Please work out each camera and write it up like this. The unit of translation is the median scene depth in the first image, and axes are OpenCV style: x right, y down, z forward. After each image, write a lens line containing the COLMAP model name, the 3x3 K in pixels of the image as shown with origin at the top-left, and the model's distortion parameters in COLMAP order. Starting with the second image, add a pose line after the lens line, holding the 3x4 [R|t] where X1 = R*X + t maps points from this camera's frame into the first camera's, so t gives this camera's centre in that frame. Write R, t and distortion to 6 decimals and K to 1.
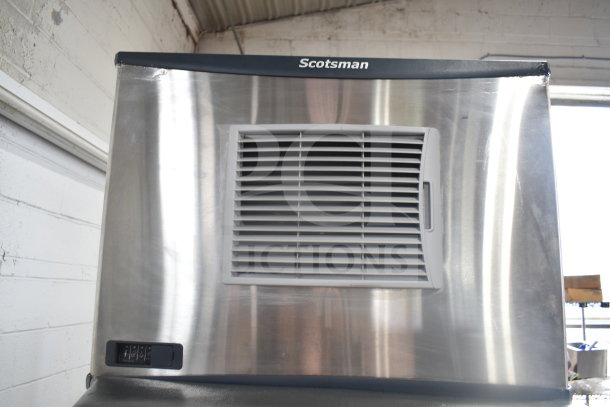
lens RADIAL K [[468.1, 0, 305.0], [0, 468.1, 203.5], [0, 0, 1]] dist [-0.096234, 0.011599]
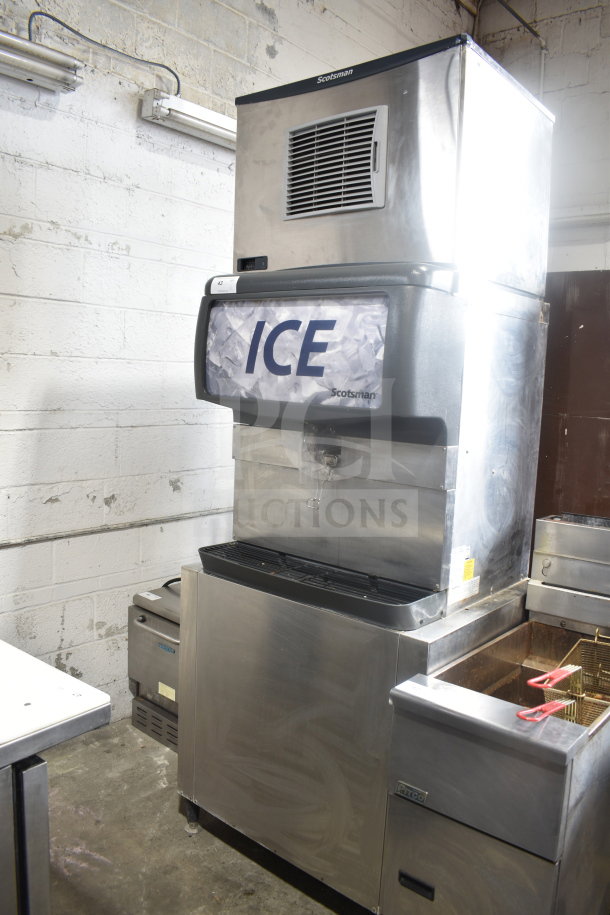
lens RADIAL K [[702.2, 0, 305.0], [0, 702.2, 457.5], [0, 0, 1]] dist [-0.096234, 0.011599]
pose [[0.784298, 0.081392, -0.615022, 1.560204], [0.090890, 0.965584, 0.243692, 0.391066], [0.613690, -0.247026, 0.749908, -1.161070]]
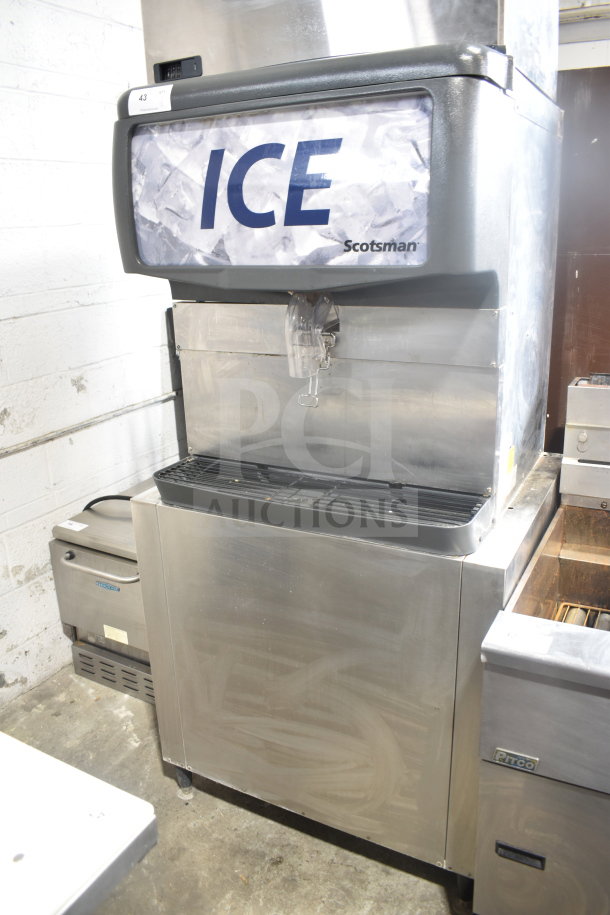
lens RADIAL K [[702.2, 0, 305.0], [0, 702.2, 457.5], [0, 0, 1]] dist [-0.096234, 0.011599]
pose [[0.895243, 0.087620, -0.436878, 0.874957], [0.135648, 0.880342, 0.454529, 0.441232], [0.424428, -0.466176, 0.776235, -0.838514]]
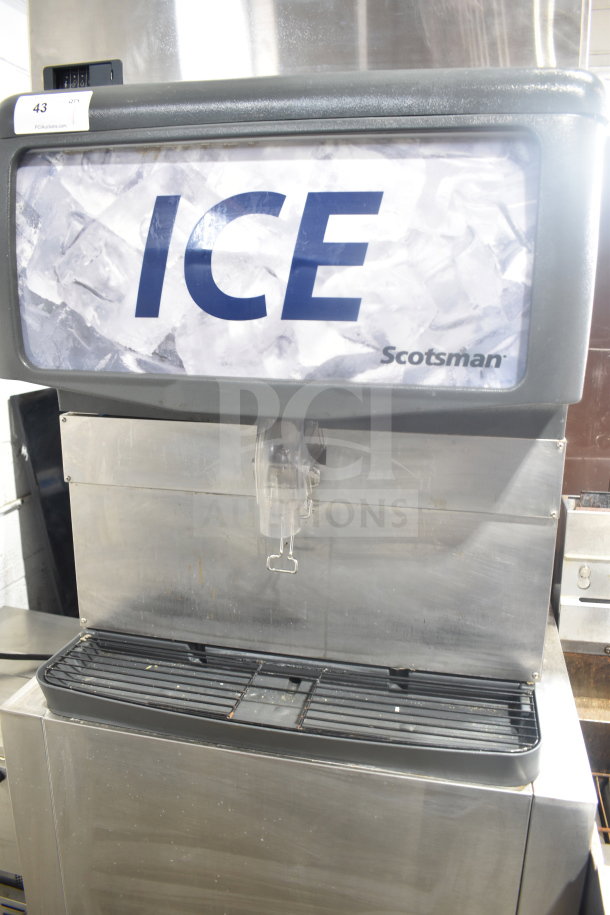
lens RADIAL K [[702.2, 0, 305.0], [0, 702.2, 457.5], [0, 0, 1]] dist [-0.096234, 0.011599]
pose [[0.979686, 0.030814, -0.198158, 0.332677], [0.052202, 0.914873, 0.400353, 0.467306], [0.193626, -0.402564, 0.894679, -0.368369]]
